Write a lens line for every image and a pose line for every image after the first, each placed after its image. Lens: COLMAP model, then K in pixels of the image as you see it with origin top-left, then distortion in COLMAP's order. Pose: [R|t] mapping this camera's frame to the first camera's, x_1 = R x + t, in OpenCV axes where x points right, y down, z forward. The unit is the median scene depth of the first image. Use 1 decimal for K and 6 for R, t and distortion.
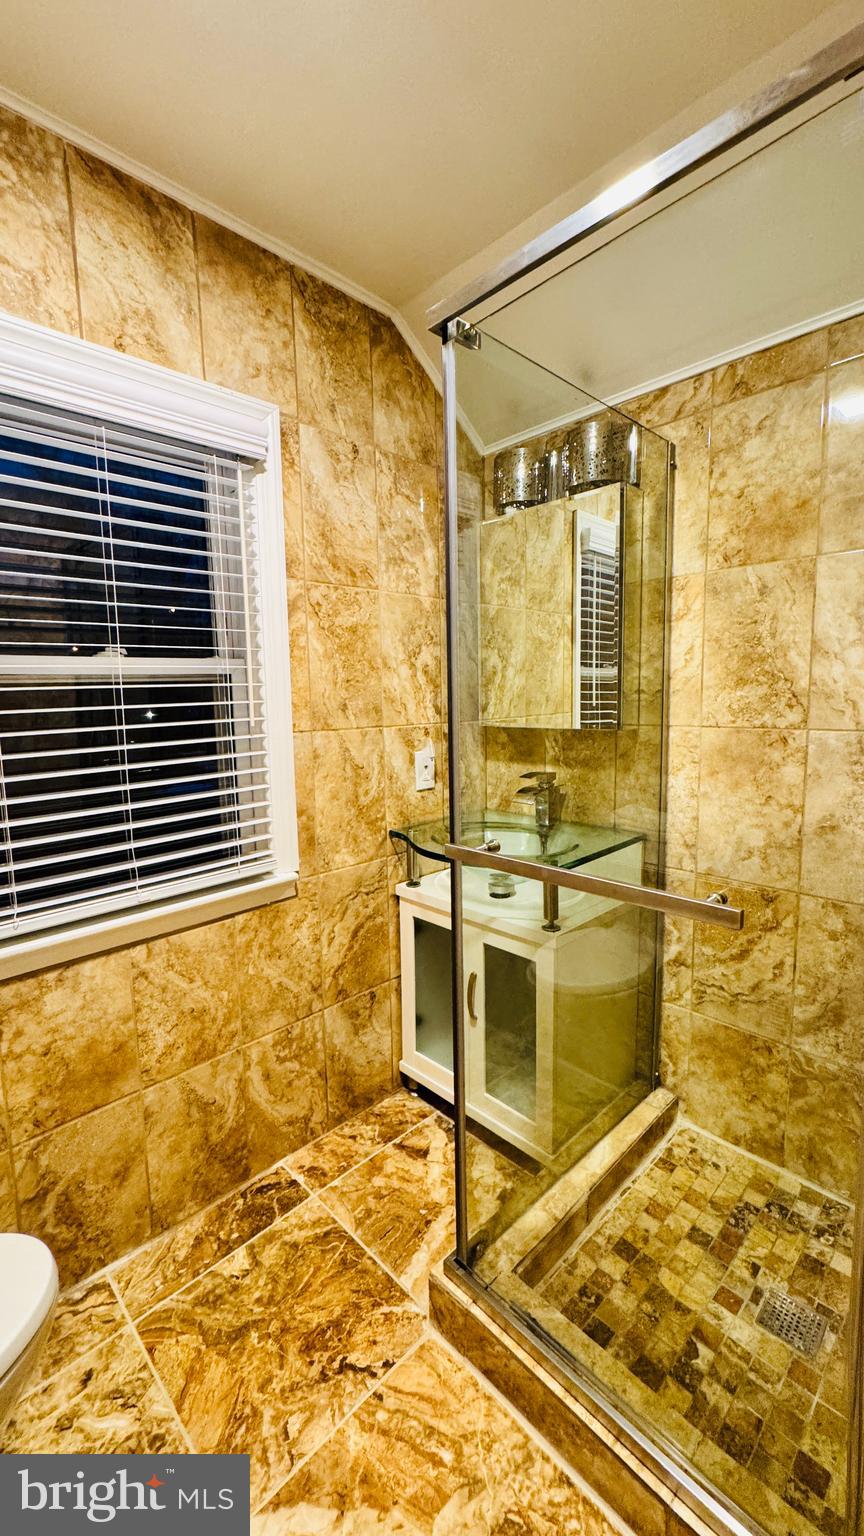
lens RADIAL K [[613.1, 0, 432.6], [0, 613.1, 765.8], [0, 0, 1]] dist [-0.002331, 0.000642]
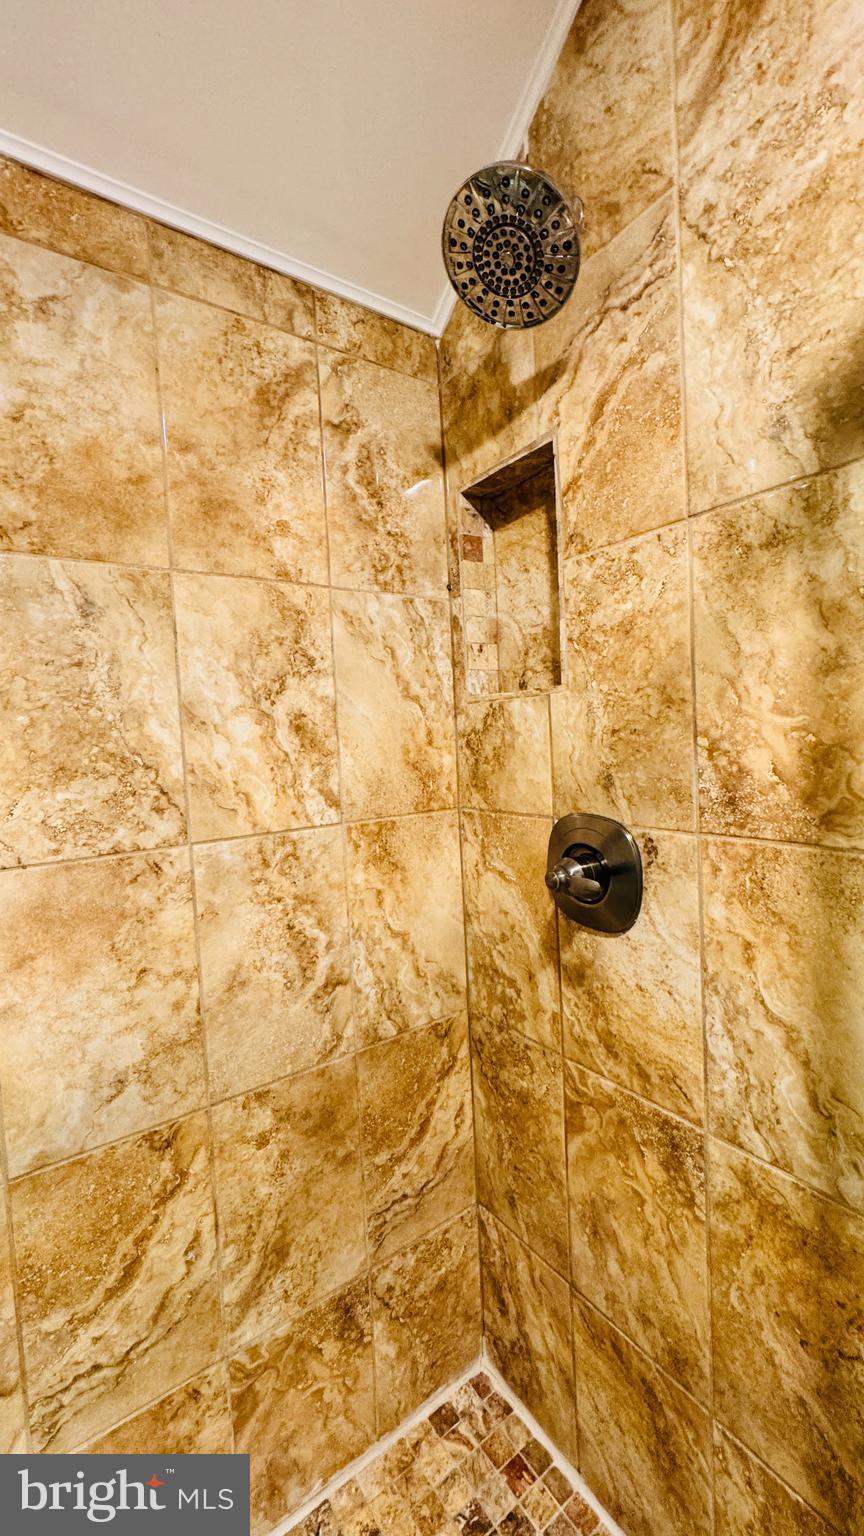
lens RADIAL K [[613.1, 0, 432.6], [0, 613.1, 765.8], [0, 0, 1]] dist [-0.002331, 0.000642]
pose [[0.151336, -0.041332, 0.987618, 0.033008], [0.159589, 0.987040, 0.016853, -0.098570], [-0.975515, 0.155062, 0.155971, 0.585297]]
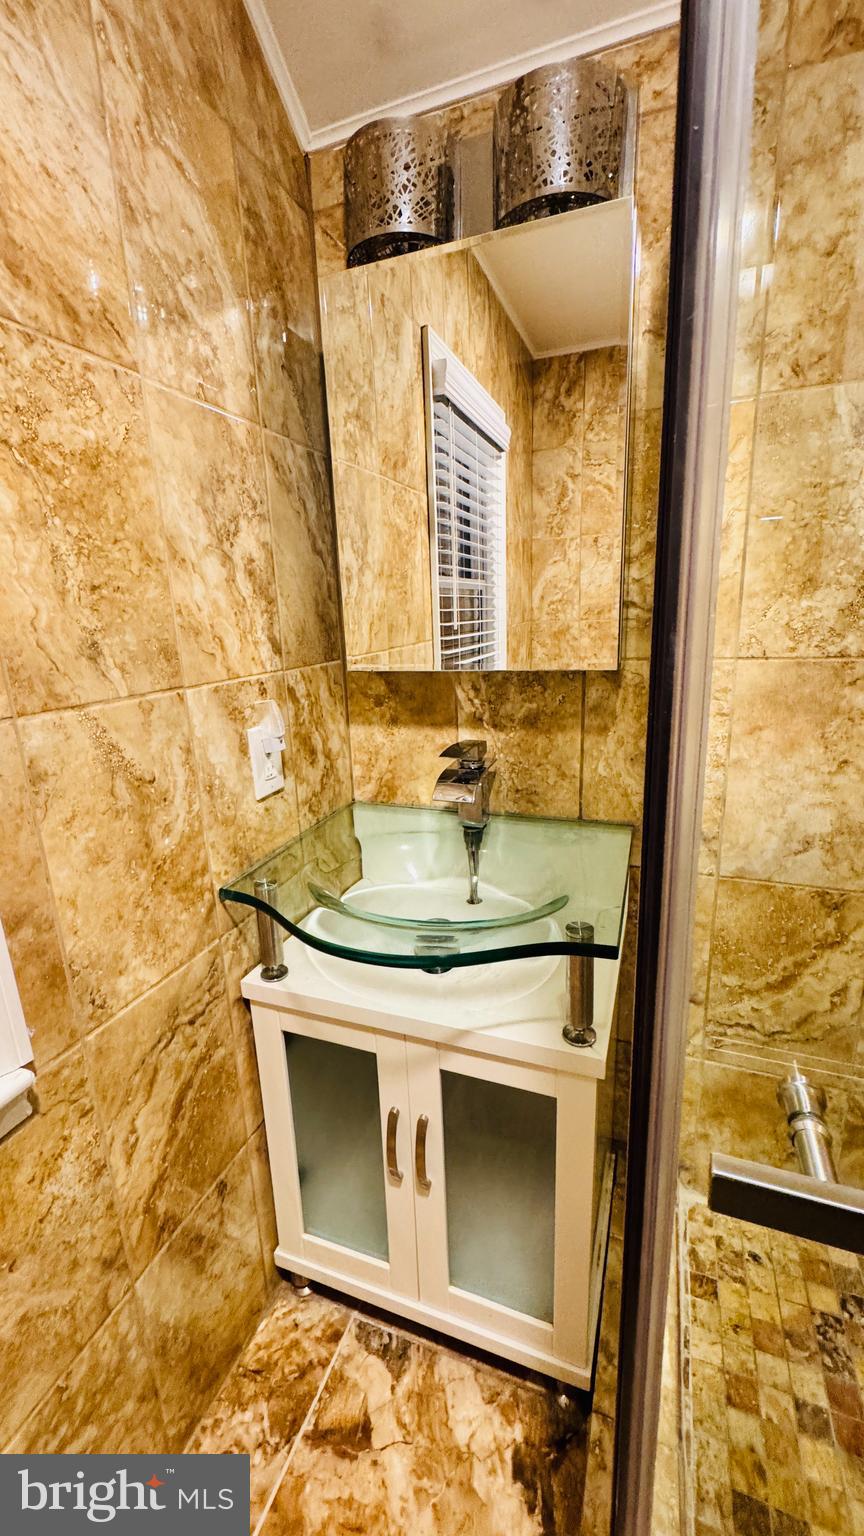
lens RADIAL K [[613.1, 0, 432.6], [0, 613.1, 765.8], [0, 0, 1]] dist [-0.002331, 0.000642]
pose [[0.908339, -0.118886, 0.400981, -0.118754], [0.069550, 0.988336, 0.135478, -0.062580], [-0.412410, -0.095172, 0.906013, 0.549801]]
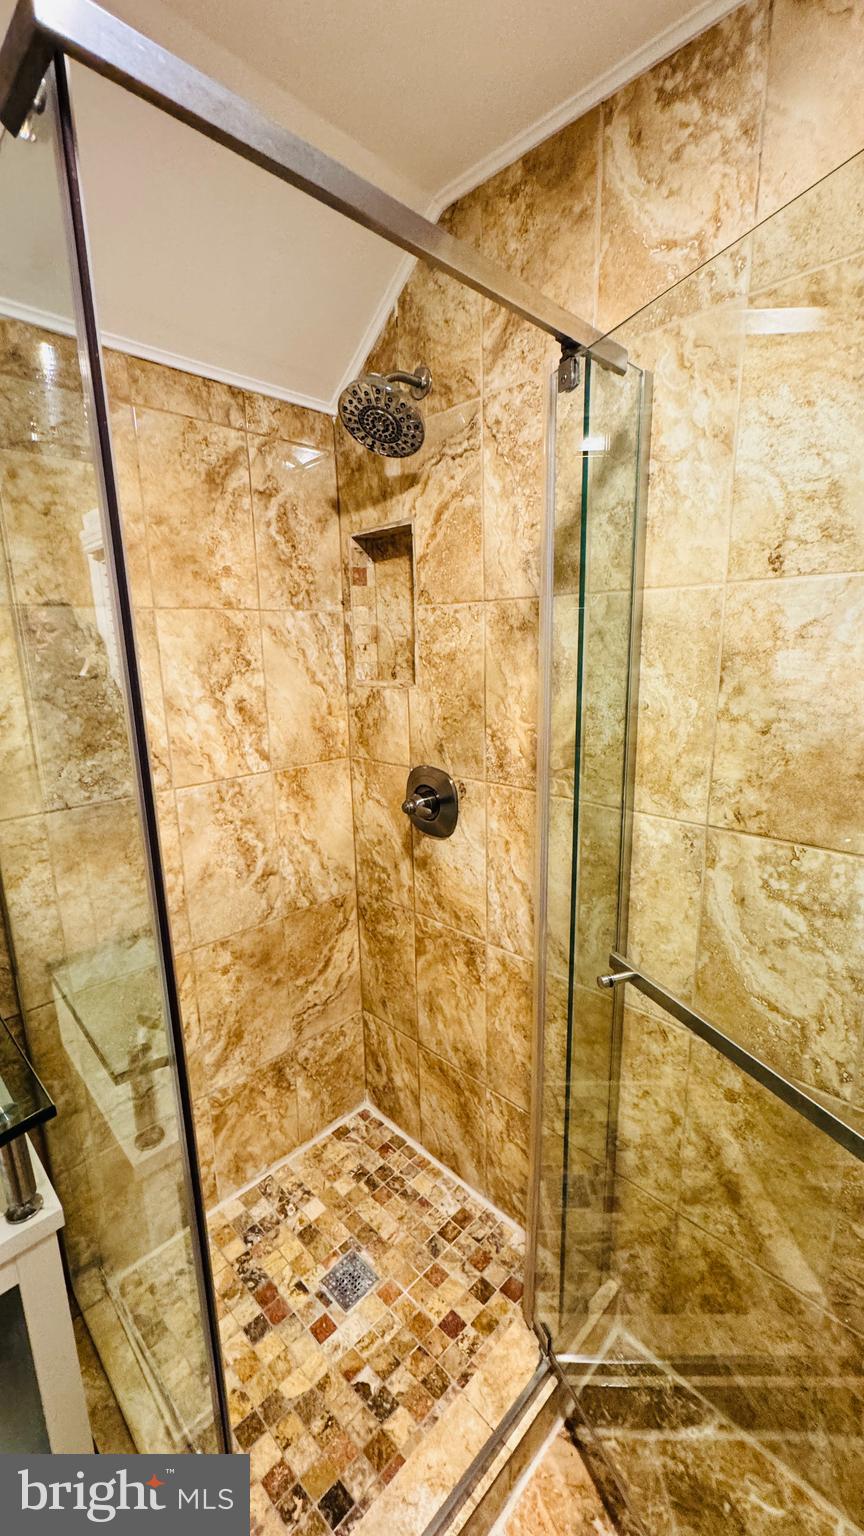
lens RADIAL K [[613.1, 0, 432.6], [0, 613.1, 765.8], [0, 0, 1]] dist [-0.002331, 0.000642]
pose [[-0.018317, -0.187241, 0.982143, -0.300650], [0.136029, 0.972708, 0.187979, -0.198744], [-0.990536, 0.137043, 0.007653, 0.527536]]
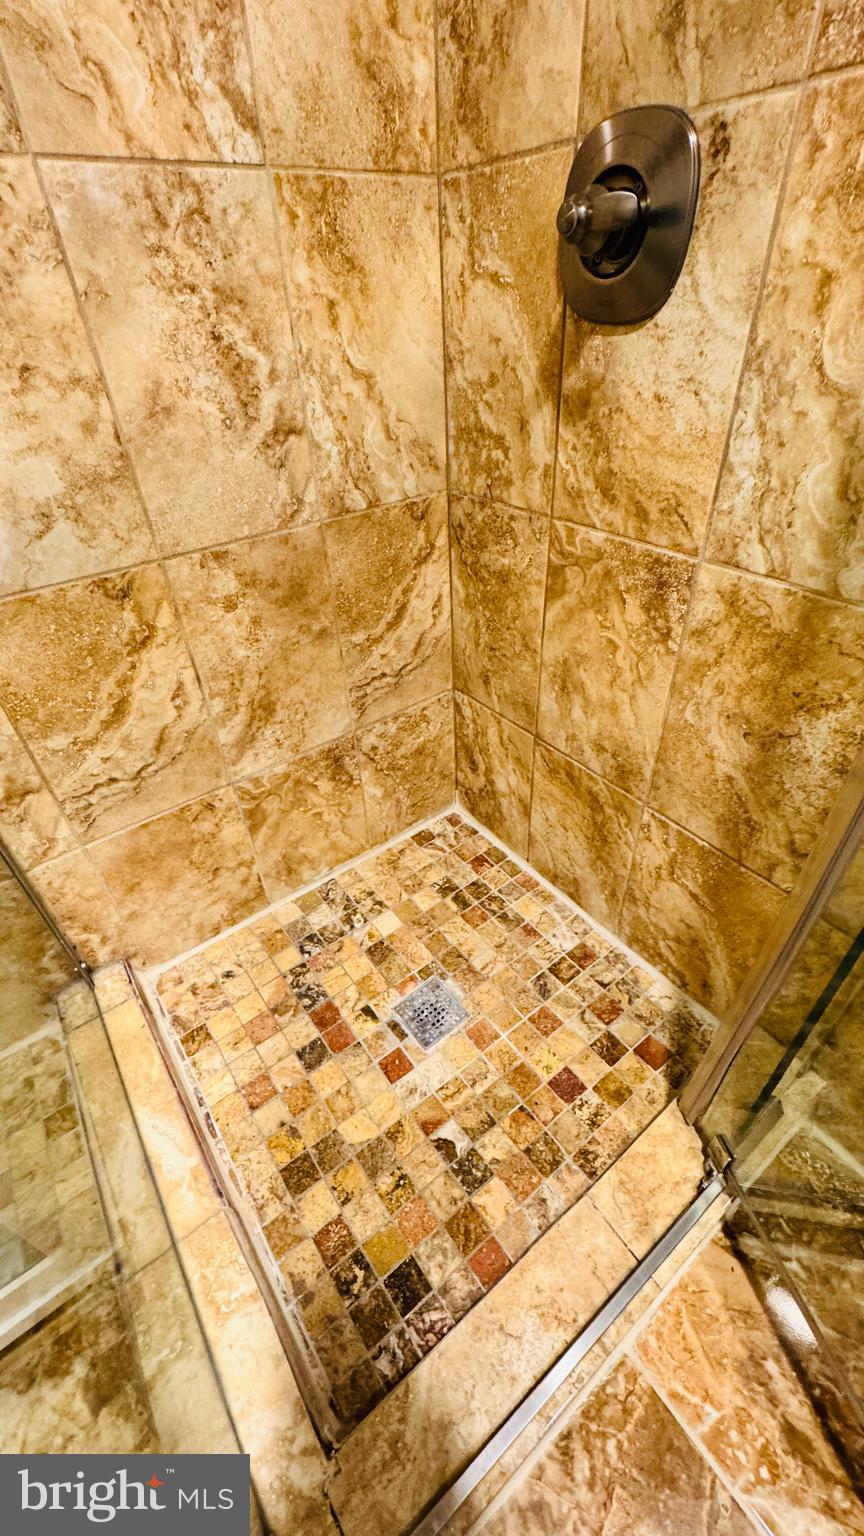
lens RADIAL K [[613.1, 0, 432.6], [0, 613.1, 765.8], [0, 0, 1]] dist [-0.002331, 0.000642]
pose [[0.128436, -0.598396, 0.790839, 0.064184], [0.157978, 0.799606, 0.579373, 0.067063], [-0.979054, 0.050523, 0.197232, 0.606529]]
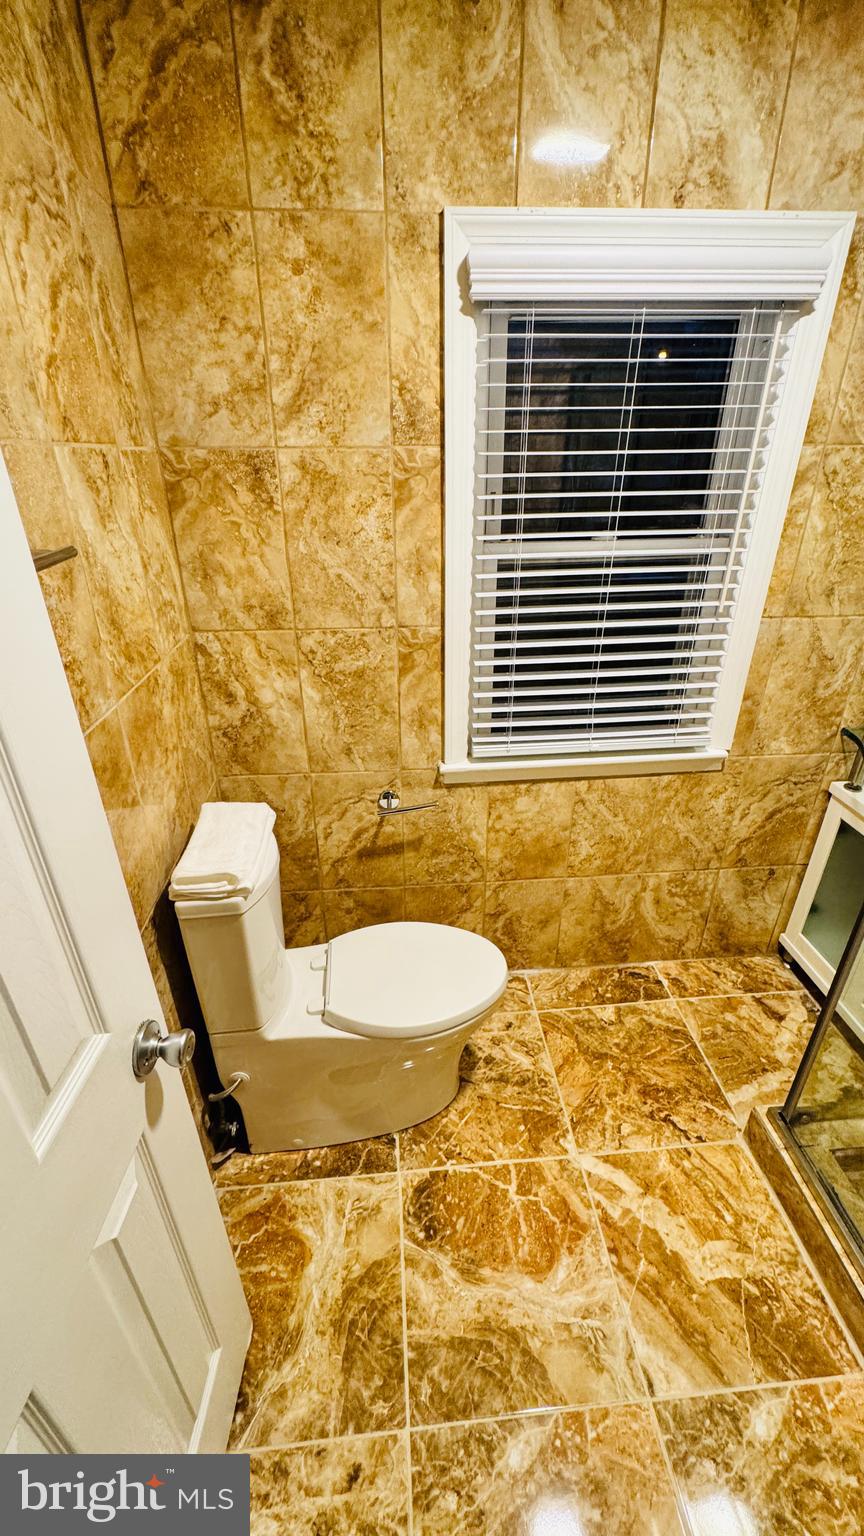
lens RADIAL K [[613.1, 0, 432.6], [0, 613.1, 765.8], [0, 0, 1]] dist [-0.002331, 0.000642]
pose [[0.770773, 0.298816, -0.562688, -0.011365], [-0.085284, 0.923632, 0.373672, -0.158663], [0.631376, -0.240028, 0.737395, -0.111463]]
